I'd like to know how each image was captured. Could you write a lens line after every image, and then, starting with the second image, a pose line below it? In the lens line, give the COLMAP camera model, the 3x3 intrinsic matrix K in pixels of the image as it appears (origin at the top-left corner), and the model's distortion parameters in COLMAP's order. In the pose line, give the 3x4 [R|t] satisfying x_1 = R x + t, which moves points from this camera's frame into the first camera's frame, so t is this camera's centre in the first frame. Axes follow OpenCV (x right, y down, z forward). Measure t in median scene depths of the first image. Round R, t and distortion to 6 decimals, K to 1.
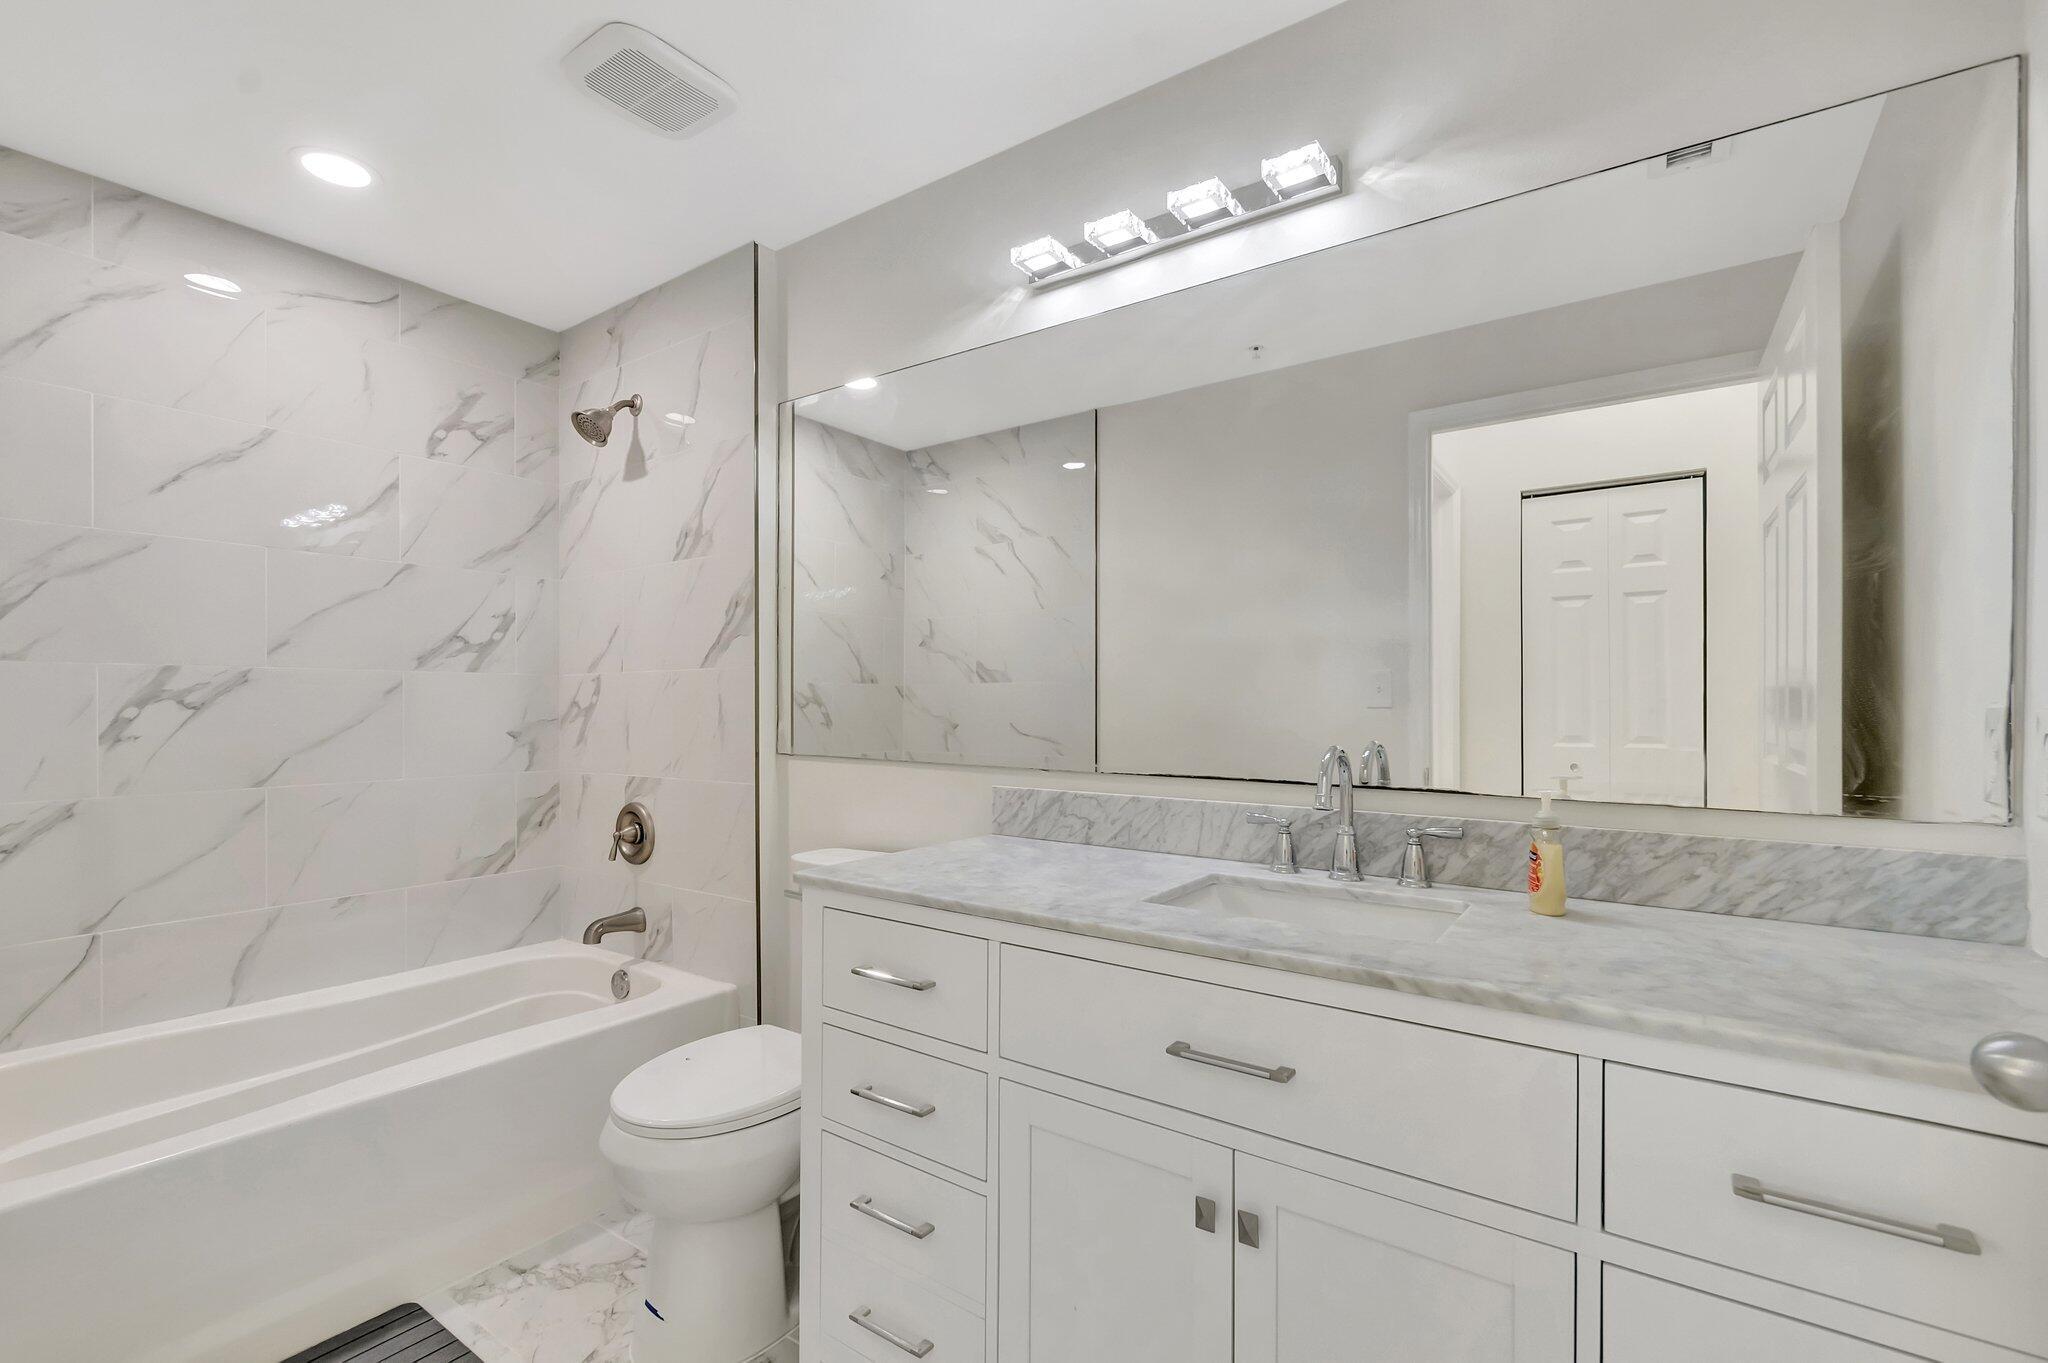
lens RADIAL K [[907.6, 0, 1037.4], [0, 907.6, 703.8], [0, 0, 1]] dist [0.007851, -0.004442]
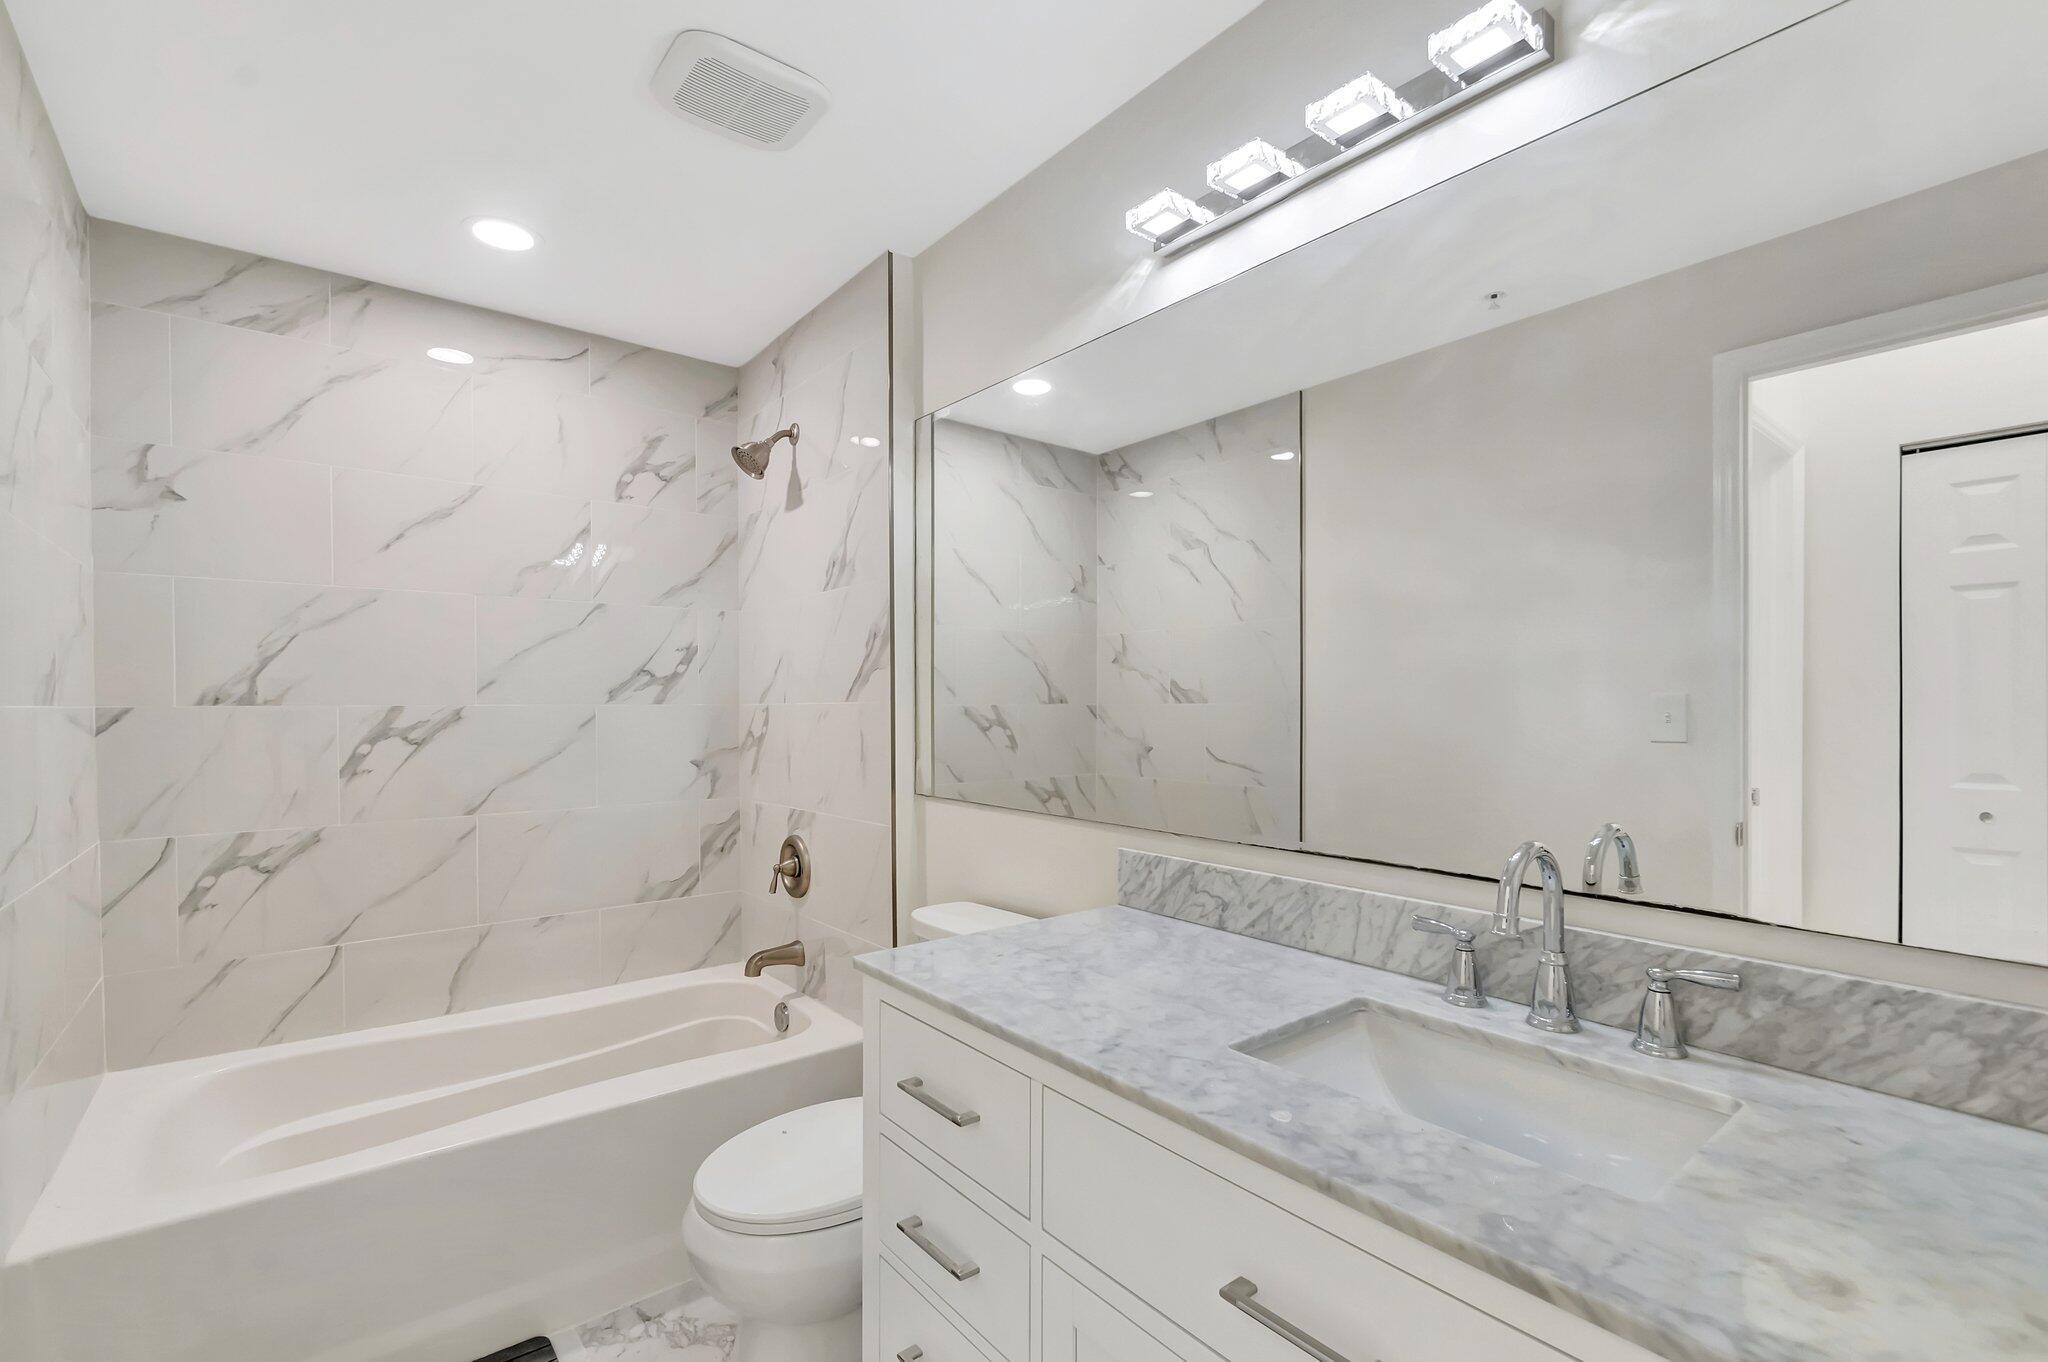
lens RADIAL K [[907.6, 0, 1041.6], [0, 907.6, 708.3], [0, 0, 1]] dist [0.007851, -0.004442]
pose [[0.960541, -0.000458, -0.278139, 0.116970], [0.002847, 0.999962, 0.008185, -0.047555], [0.278125, -0.008654, 0.960506, 0.157060]]
